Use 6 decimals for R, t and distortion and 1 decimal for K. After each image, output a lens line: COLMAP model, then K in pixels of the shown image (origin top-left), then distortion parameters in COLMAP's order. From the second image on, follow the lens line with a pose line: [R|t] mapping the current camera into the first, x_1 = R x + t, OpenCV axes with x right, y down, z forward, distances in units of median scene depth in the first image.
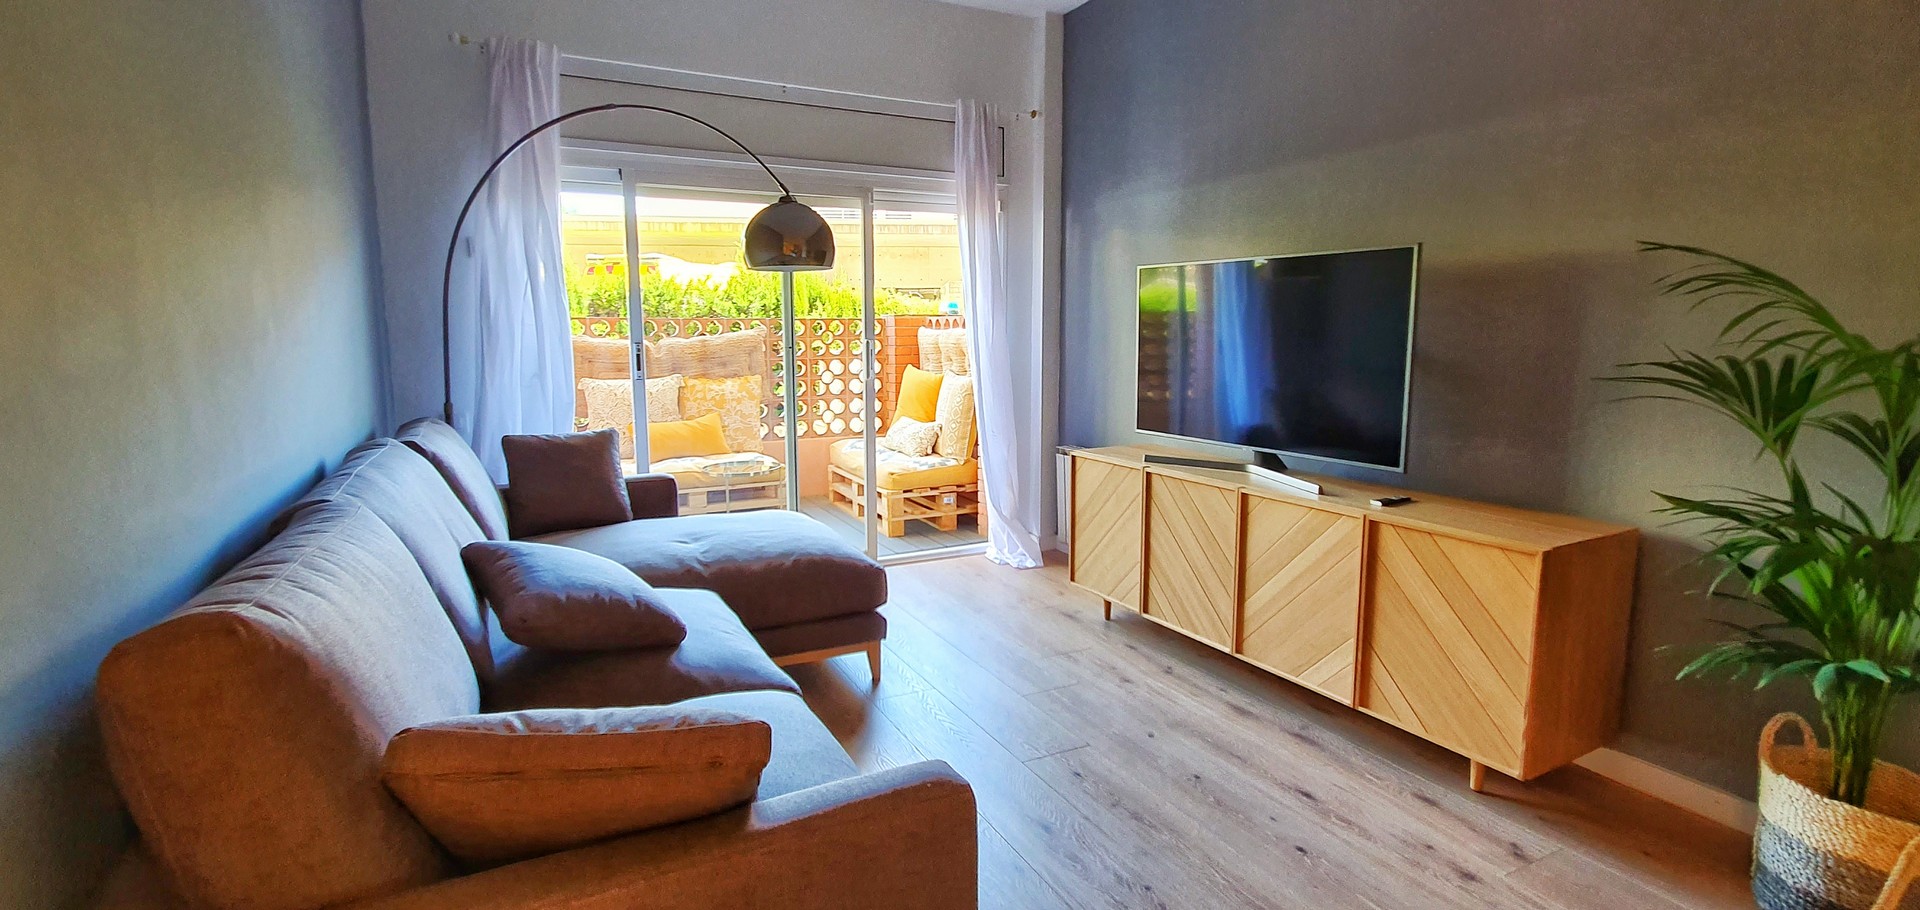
lens RADIAL K [[855.9, 0, 960.0], [0, 855.9, 455.0], [0, 0, 1]] dist [0.000181, -0.000027]
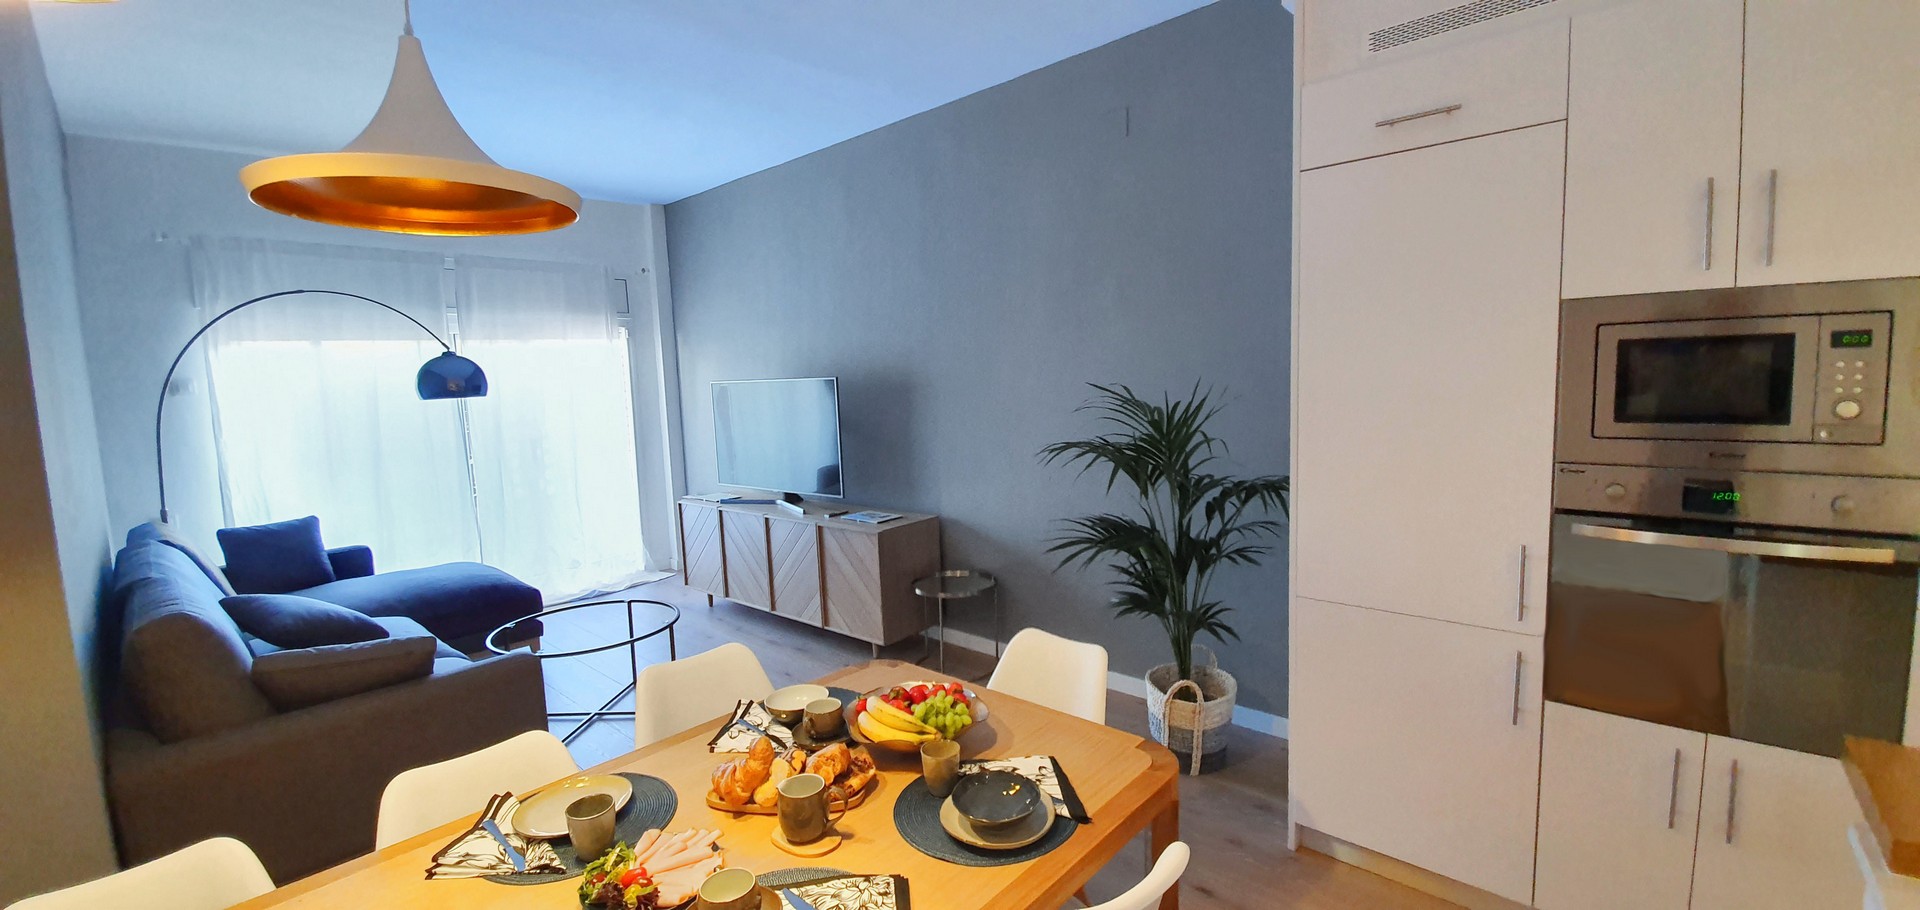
lens RADIAL K [[759.2, 0, 960.0], [0, 759.2, 455.0], [0, 0, 1]] dist [-0.012505, -0.000312]
pose [[0.933709, -0.072388, 0.350638, 0.143130], [0.087982, 0.995708, -0.028728, -0.002147], [-0.347053, 0.057673, 0.936071, -0.492141]]
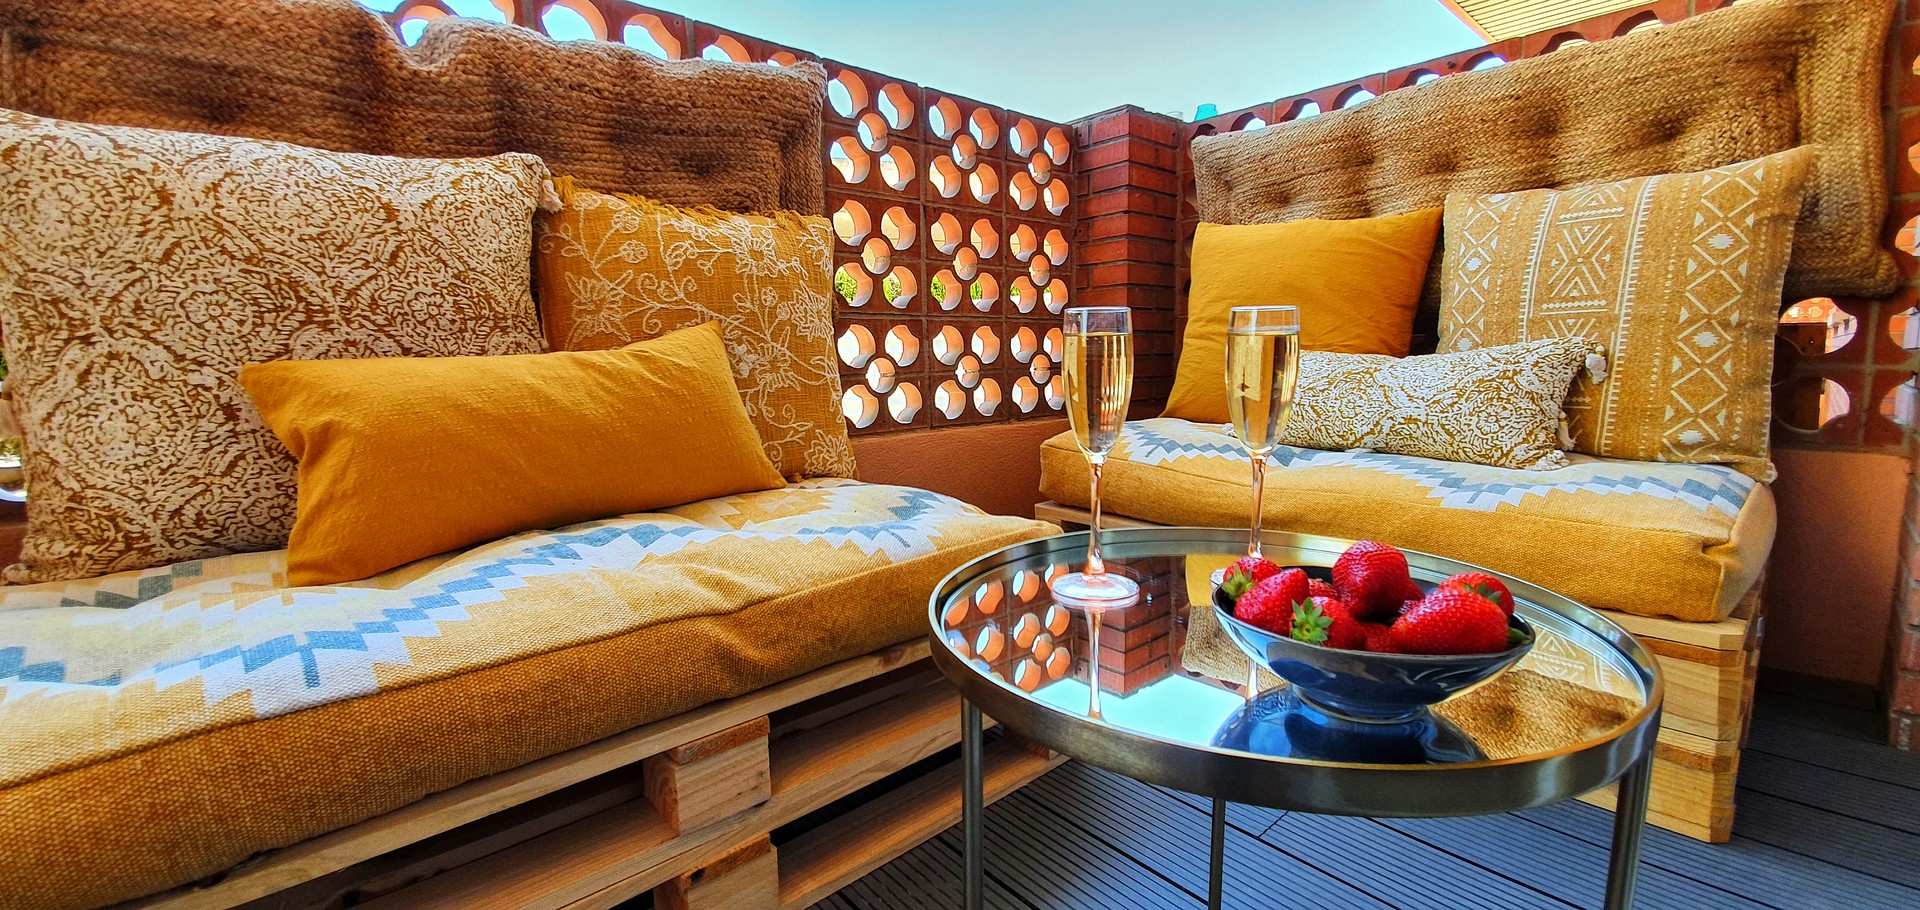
lens RADIAL K [[759.2, 0, 960.0], [0, 759.2, 455.0], [0, 0, 1]] dist [-0.012505, -0.000312]
pose [[0.968264, -0.038188, 0.246995, -0.439988], [0.040166, 0.999189, -0.002973, -0.015253], [-0.246681, 0.012799, 0.969012, 1.263213]]
